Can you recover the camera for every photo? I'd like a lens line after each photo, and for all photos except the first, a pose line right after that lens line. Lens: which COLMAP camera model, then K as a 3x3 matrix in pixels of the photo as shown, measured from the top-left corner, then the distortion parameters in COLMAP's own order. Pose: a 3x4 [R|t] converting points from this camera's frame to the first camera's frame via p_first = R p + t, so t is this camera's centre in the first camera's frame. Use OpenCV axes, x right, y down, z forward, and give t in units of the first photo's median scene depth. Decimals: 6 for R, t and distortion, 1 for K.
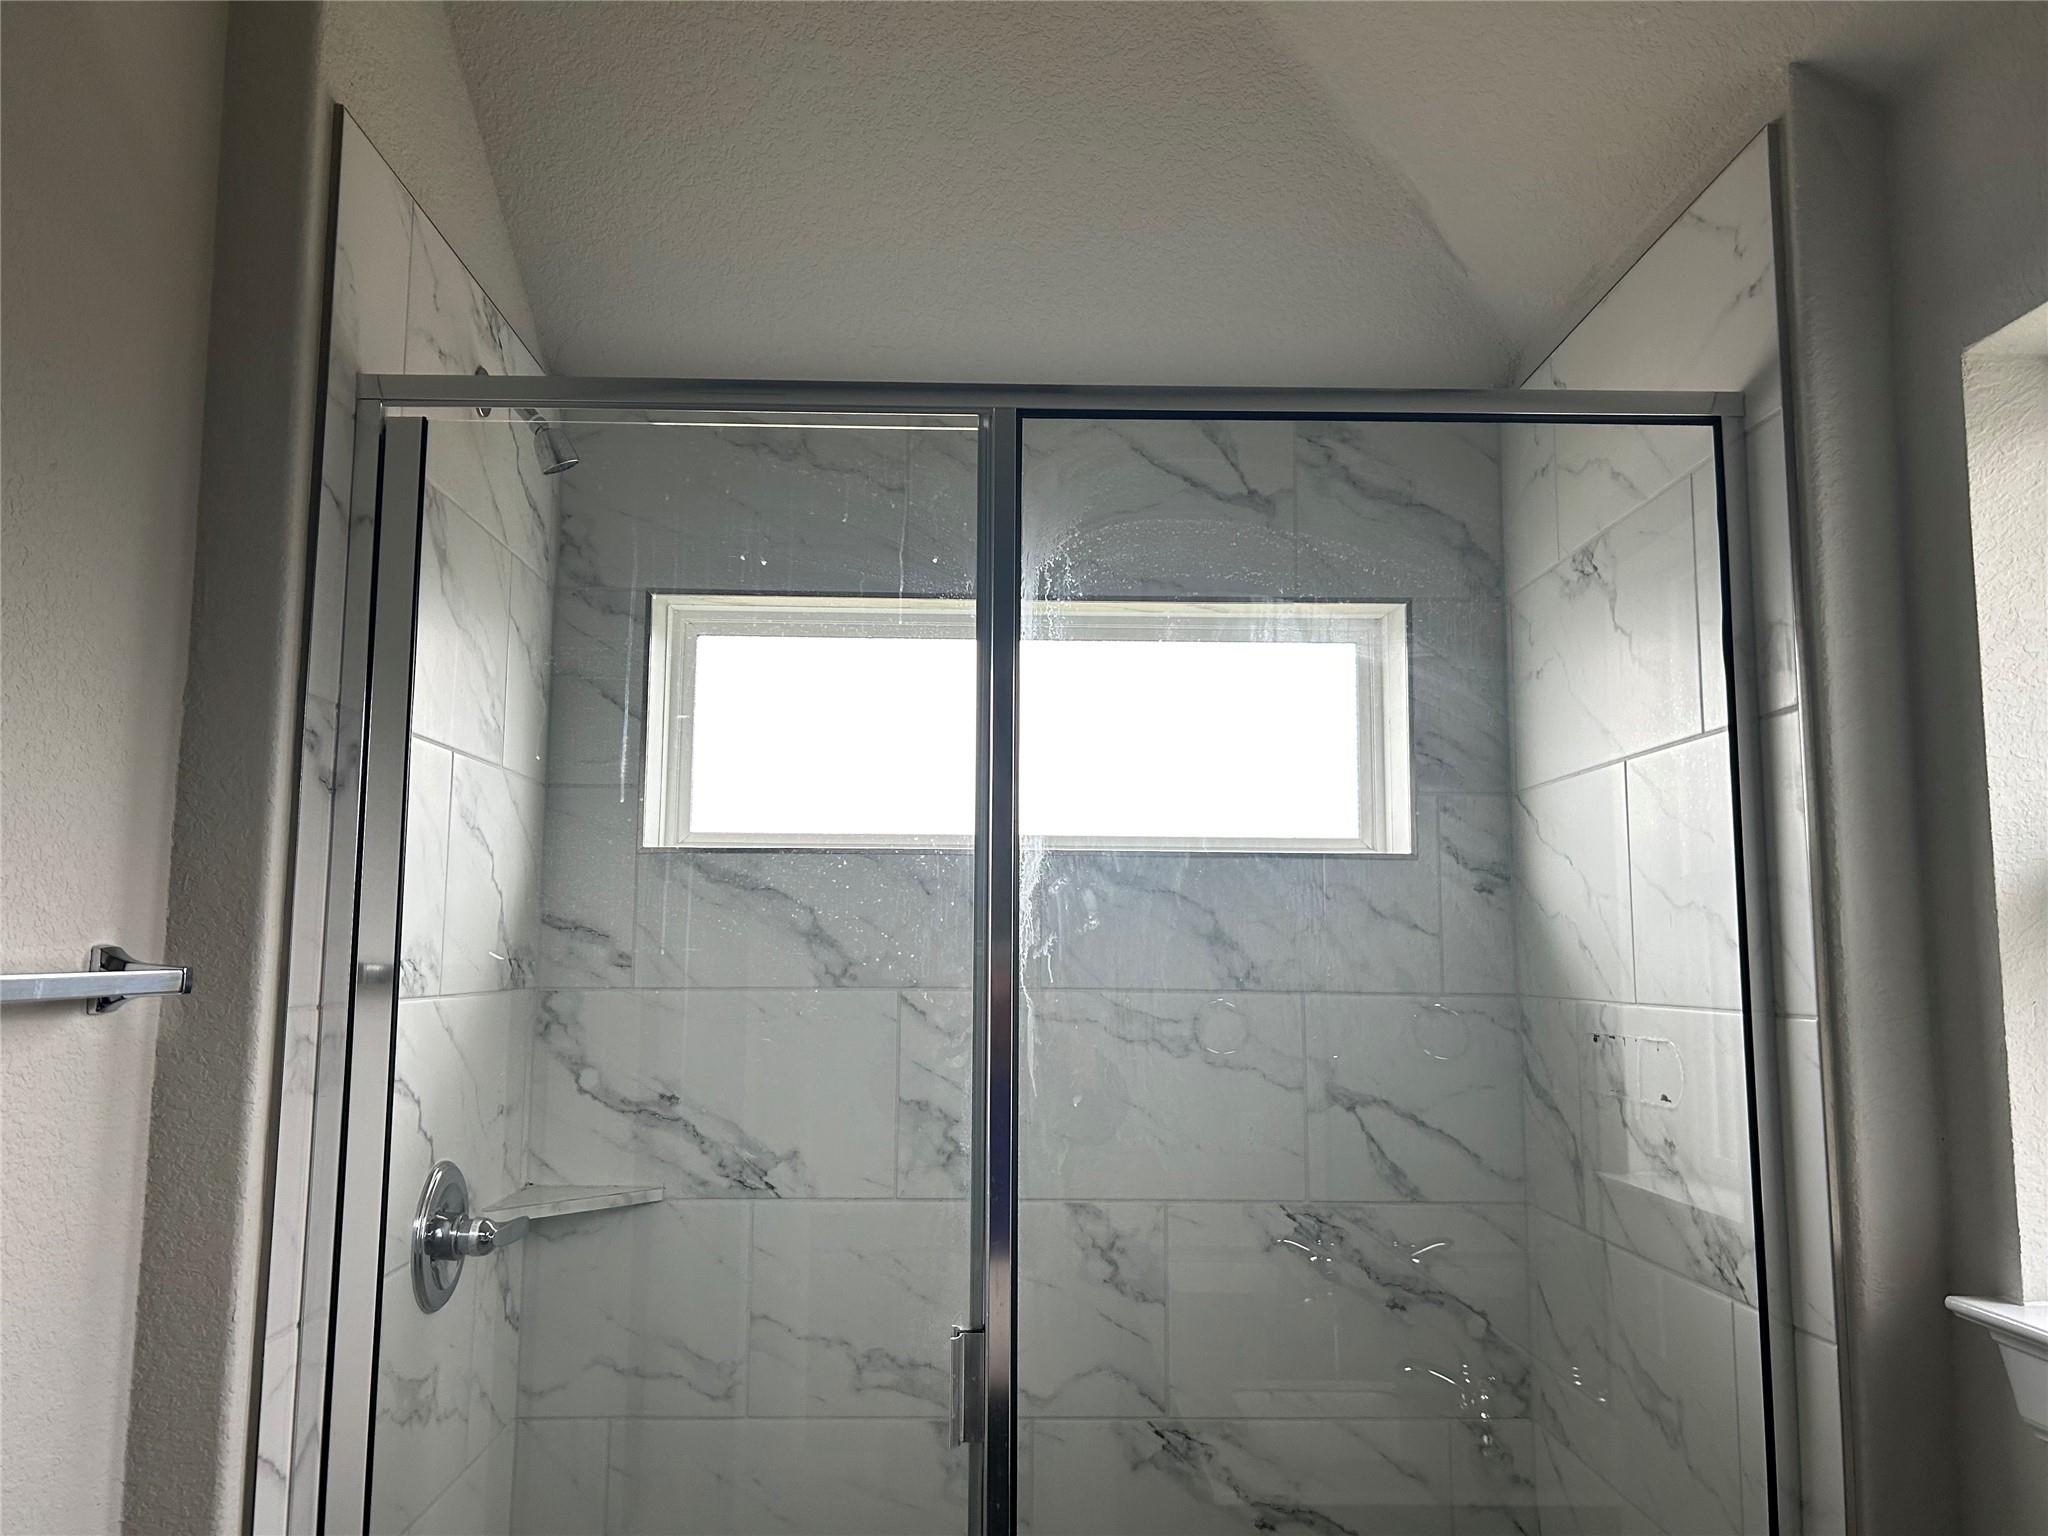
lens RADIAL K [[1532.5, 0, 1027.3], [0, 1532.5, 763.9], [0, 0, 1]] dist [0.064375, -0.070919]
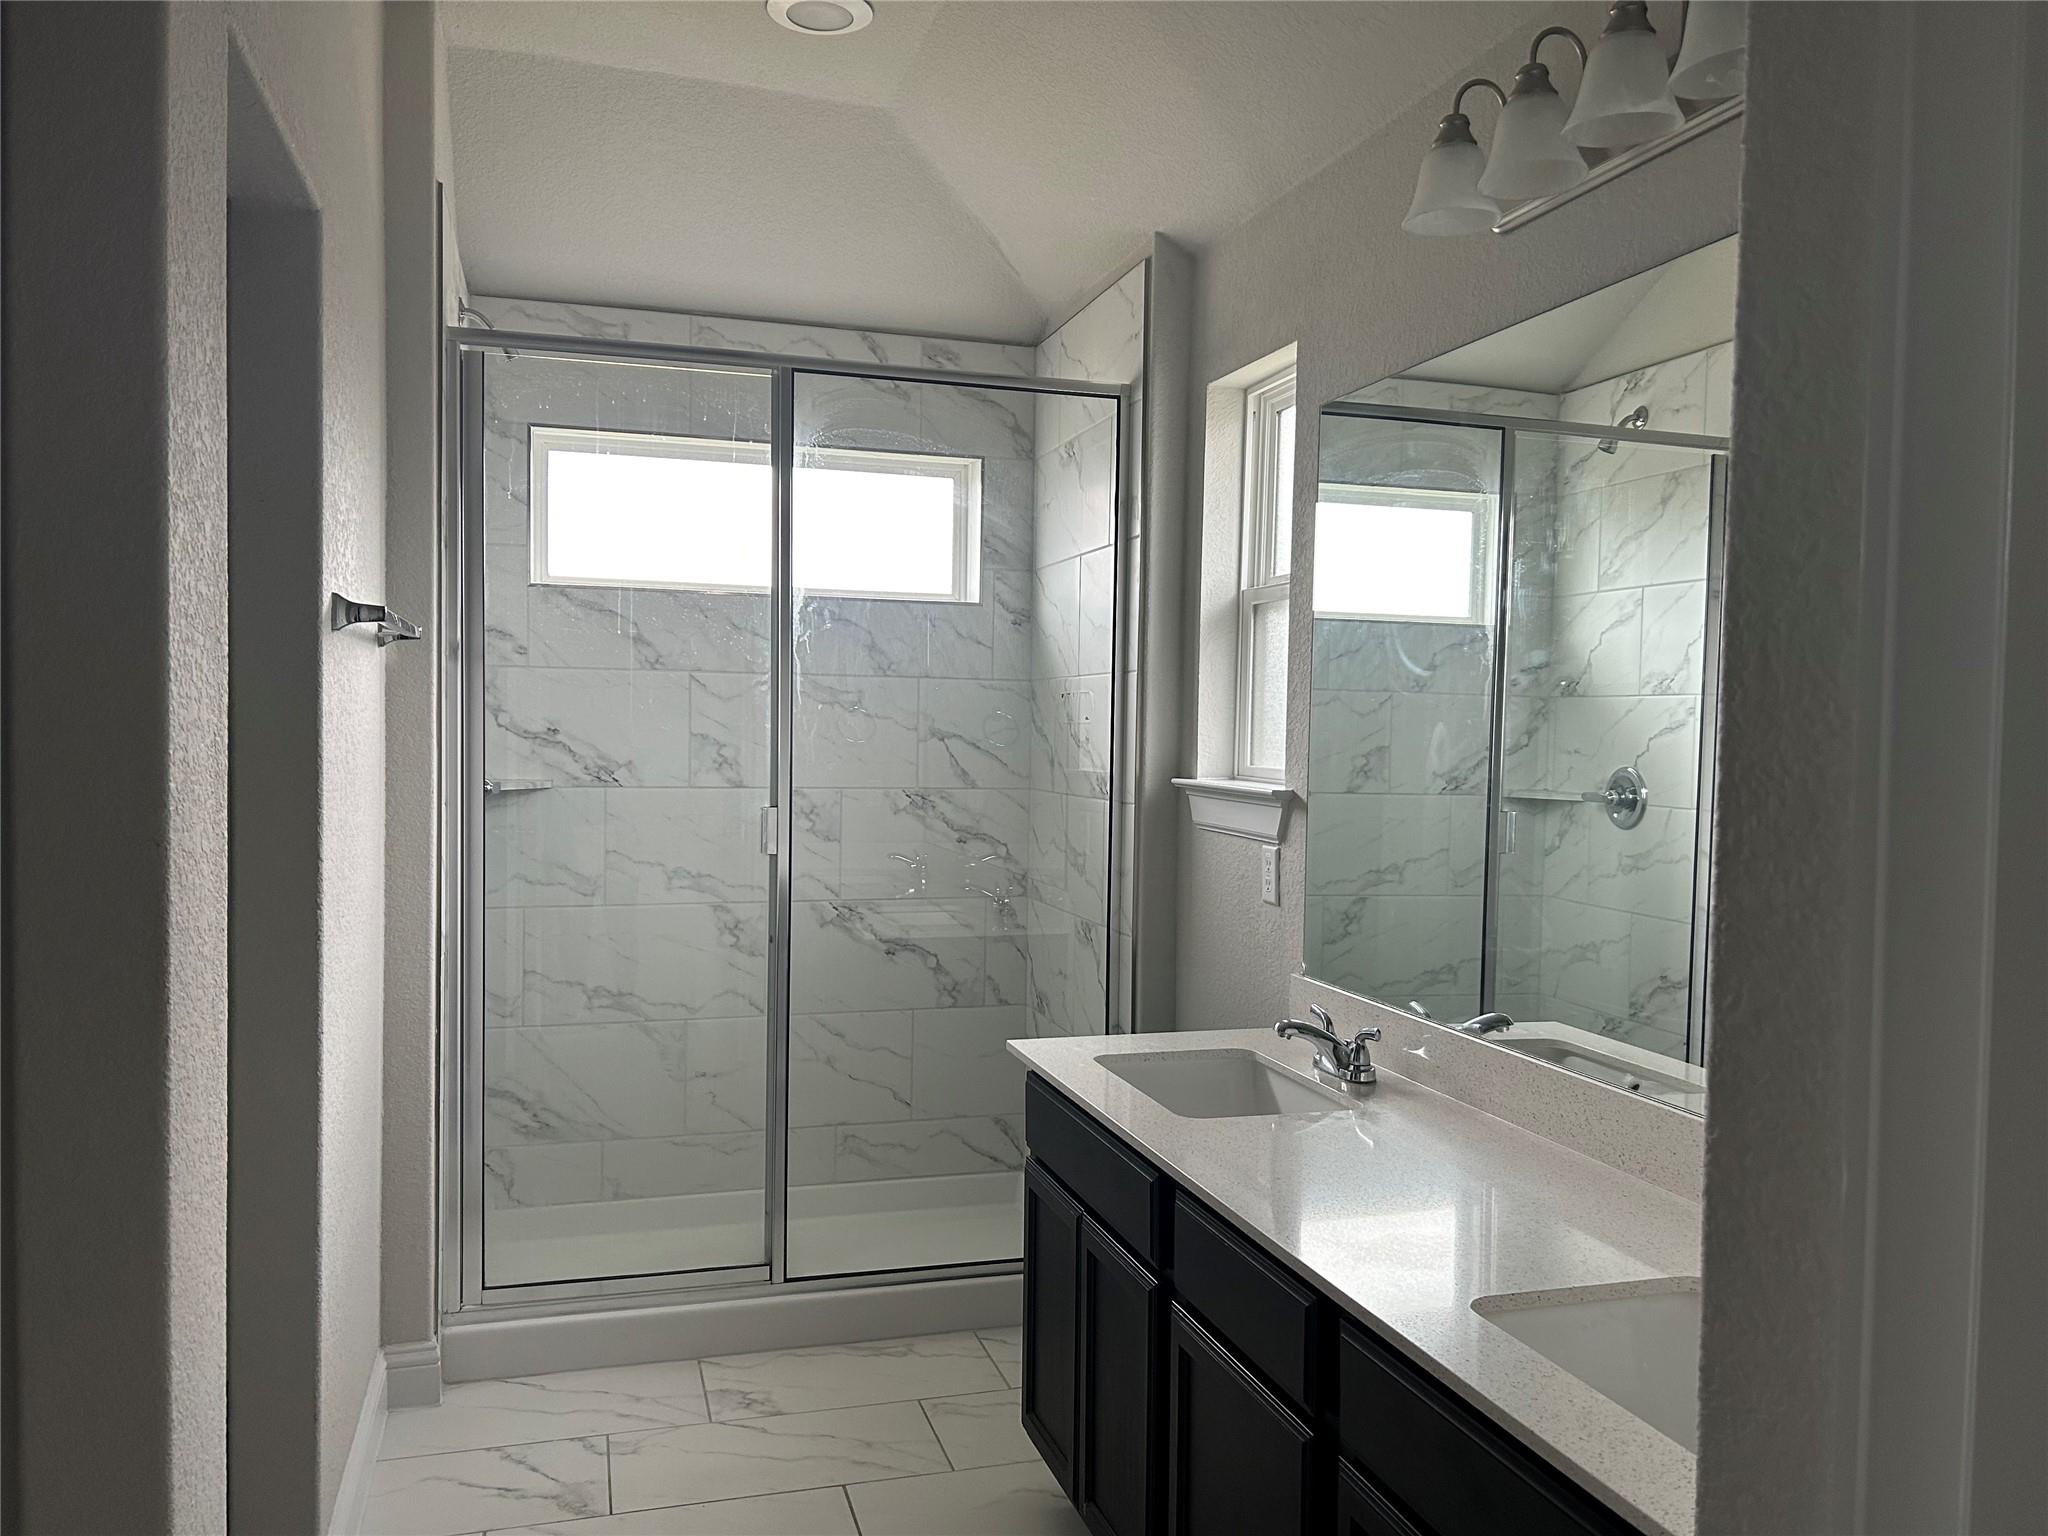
lens RADIAL K [[1532.5, 0, 1036.9], [0, 1532.5, 801.4], [0, 0, 1]] dist [0.064375, -0.070919]
pose [[0.964508, -0.003101, 0.264037, -0.167848], [-0.042539, 0.985045, 0.166962, -0.016102], [-0.260606, -0.172268, 0.949952, -0.799272]]
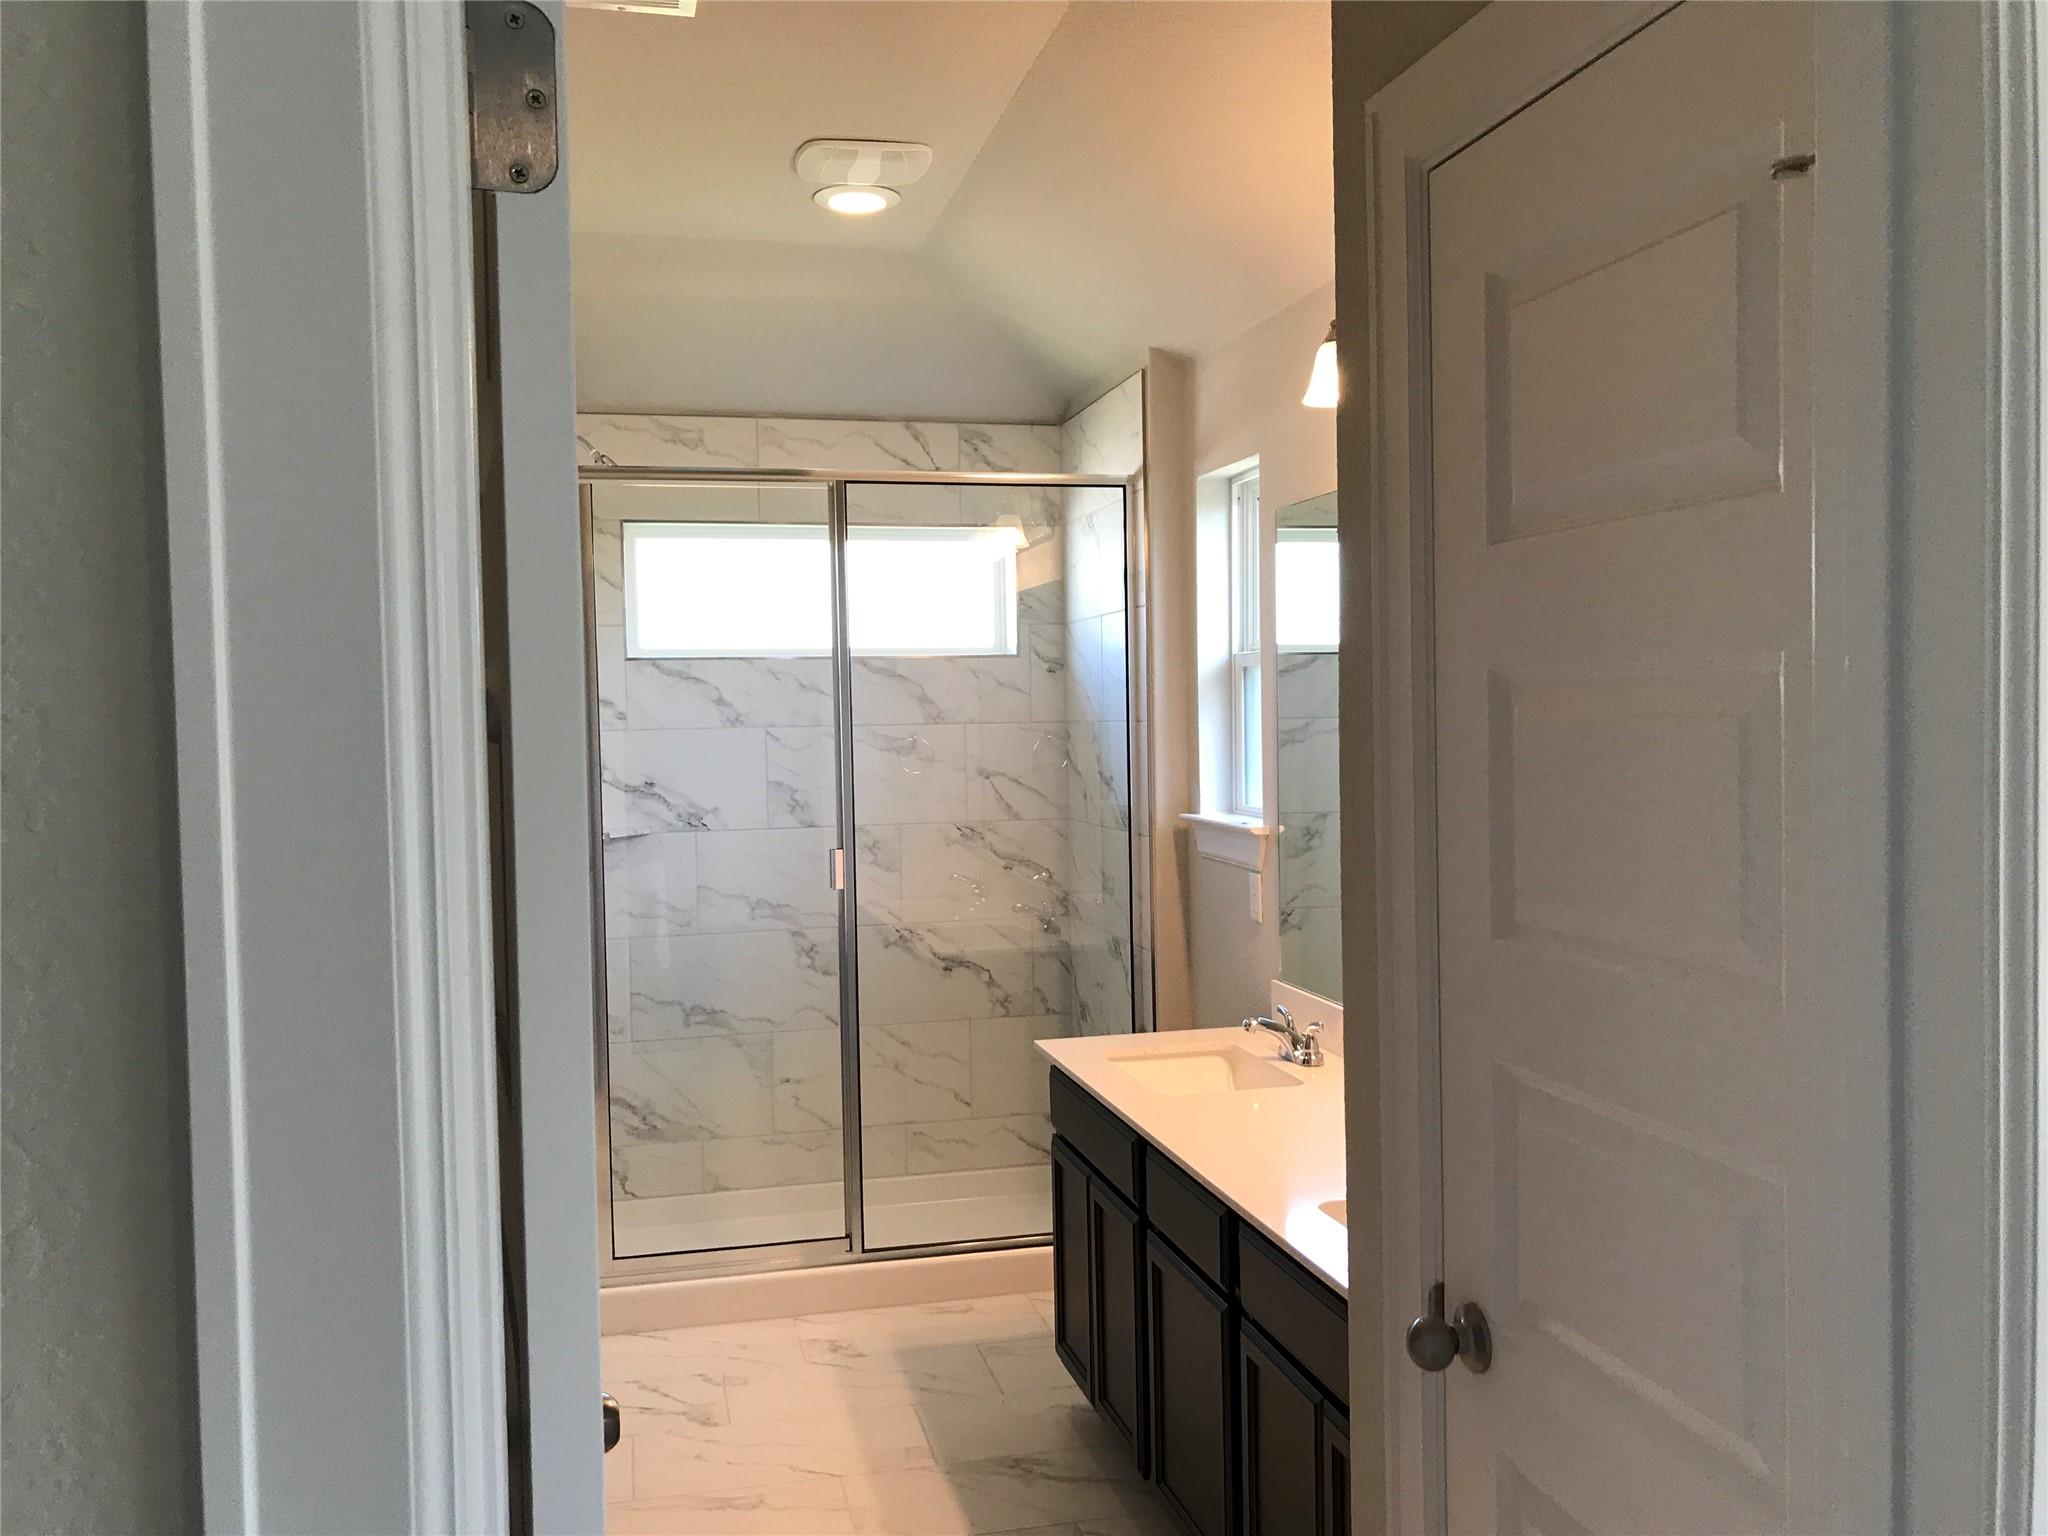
lens RADIAL K [[1693.7, 0, 1024.1], [0, 1693.7, 777.5], [0, 0, 1]] dist [0.026967, -0.020300]
pose [[0.978929, -0.032625, 0.201576, -0.202691], [0.000201, 0.987308, 0.158815, -0.140244], [-0.204199, -0.155428, 0.966512, -1.223553]]
